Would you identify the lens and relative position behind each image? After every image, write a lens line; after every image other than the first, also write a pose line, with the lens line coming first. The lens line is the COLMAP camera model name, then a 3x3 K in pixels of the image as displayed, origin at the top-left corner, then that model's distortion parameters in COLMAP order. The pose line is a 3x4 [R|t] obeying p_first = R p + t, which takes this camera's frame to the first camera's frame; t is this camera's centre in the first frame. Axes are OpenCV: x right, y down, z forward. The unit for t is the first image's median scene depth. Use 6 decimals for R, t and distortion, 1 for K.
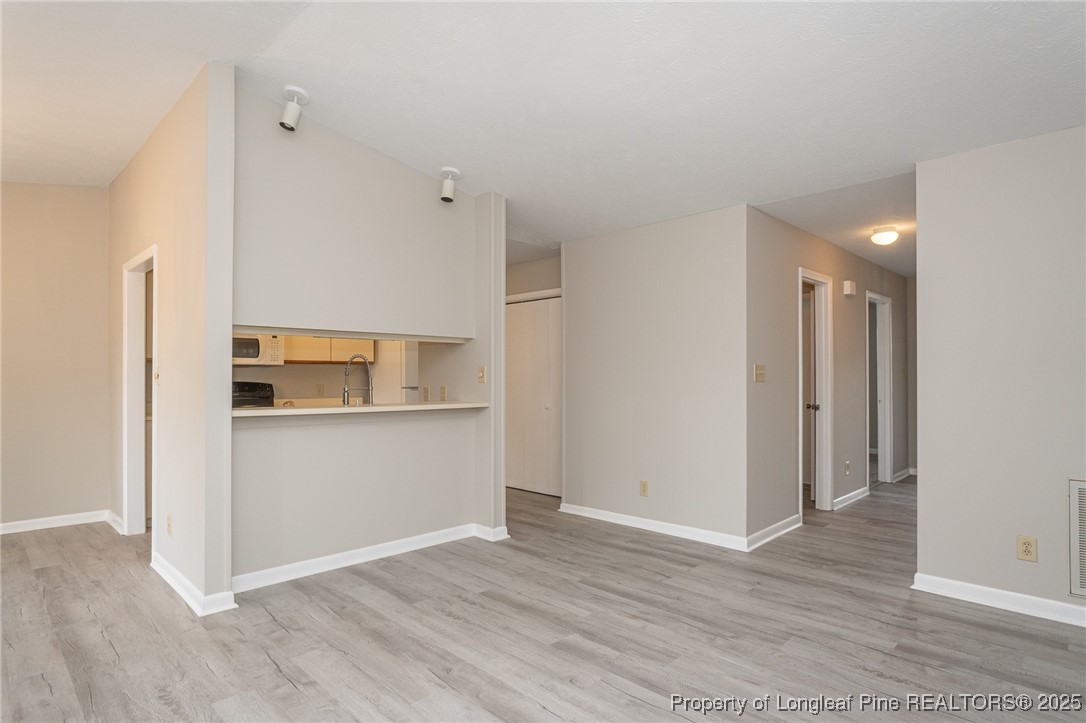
lens RADIAL K [[577.8, 0, 536.0], [0, 577.8, 364.1], [0, 0, 1]] dist [-0.005420, -0.002030]
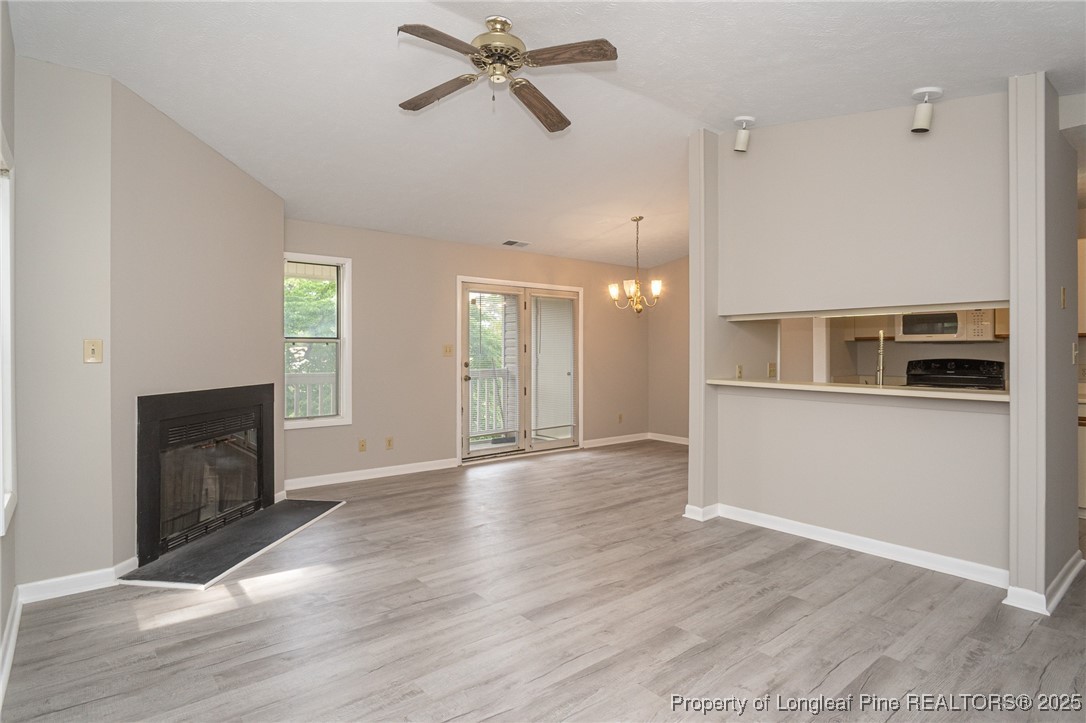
lens RADIAL K [[578.4, 0, 545.3], [0, 578.4, 346.2], [0, 0, 1]] dist [0.001071, -0.000115]
pose [[-0.088547, -0.008811, -0.996033, 0.792302], [0.022245, 0.999694, -0.010821, 0.007594], [0.995824, -0.023115, -0.088324, 0.666285]]
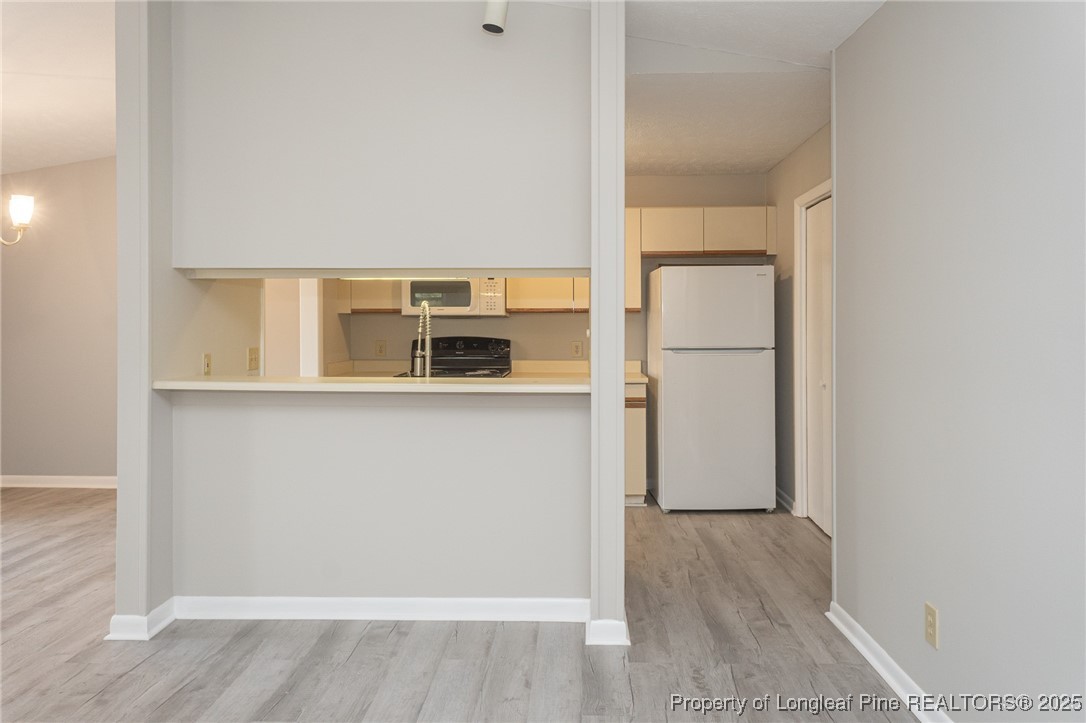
lens RADIAL K [[750.6, 0, 571.2], [0, 750.6, 324.0], [0, 0, 1]] dist [0.009336, -0.006758]
pose [[0.698604, 0.000045, -0.715509, 0.512675], [0.015789, 0.999756, 0.015479, -0.001231], [0.715335, -0.022111, 0.698432, 0.629122]]
